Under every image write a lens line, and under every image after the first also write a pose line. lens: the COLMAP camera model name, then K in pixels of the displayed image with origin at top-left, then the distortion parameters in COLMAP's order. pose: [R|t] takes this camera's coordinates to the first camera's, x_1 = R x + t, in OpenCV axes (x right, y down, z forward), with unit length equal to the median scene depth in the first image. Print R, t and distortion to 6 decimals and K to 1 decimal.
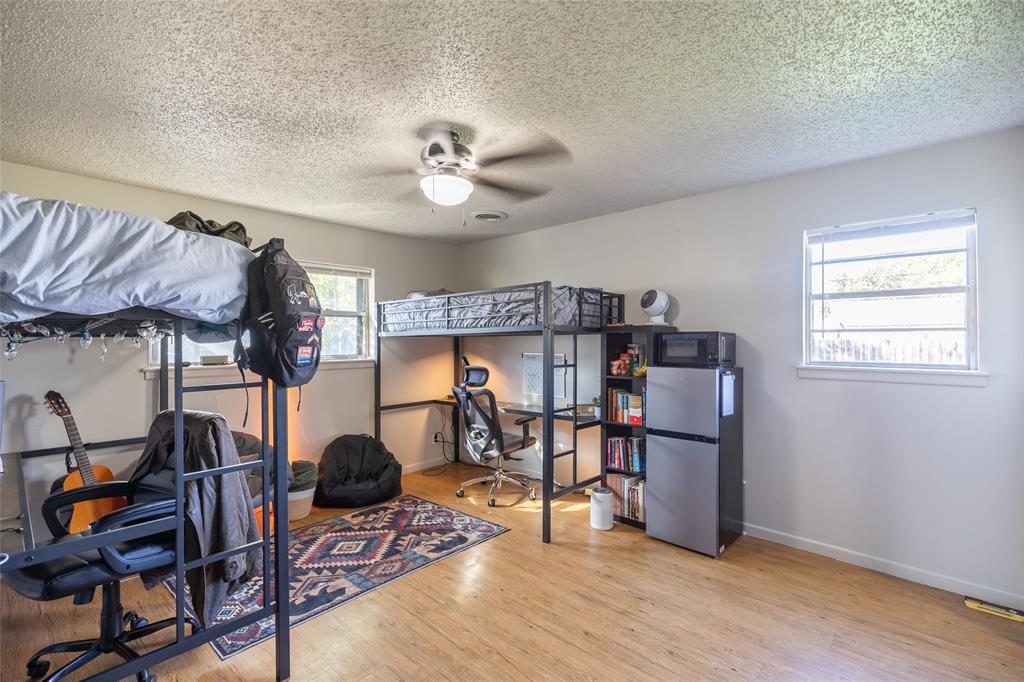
lens RADIAL K [[459.3, 0, 518.5], [0, 459.3, 335.8], [0, 0, 1]] dist [0.003936, 0.000042]
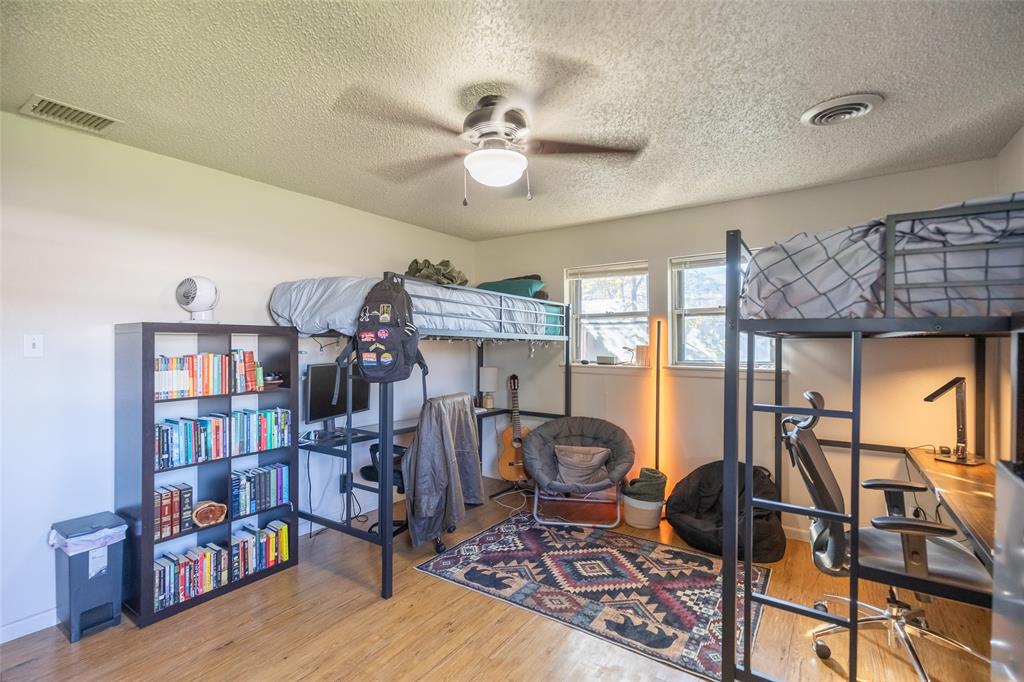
lens RADIAL K [[459.3, 0, 519.4], [0, 459.3, 347.5], [0, 0, 1]] dist [0.003936, 0.000042]
pose [[0.163524, 0.017100, -0.986391, 0.485848], [0.001160, 0.999846, 0.017526, -0.000018], [0.986539, -0.004010, 0.163479, 0.669595]]
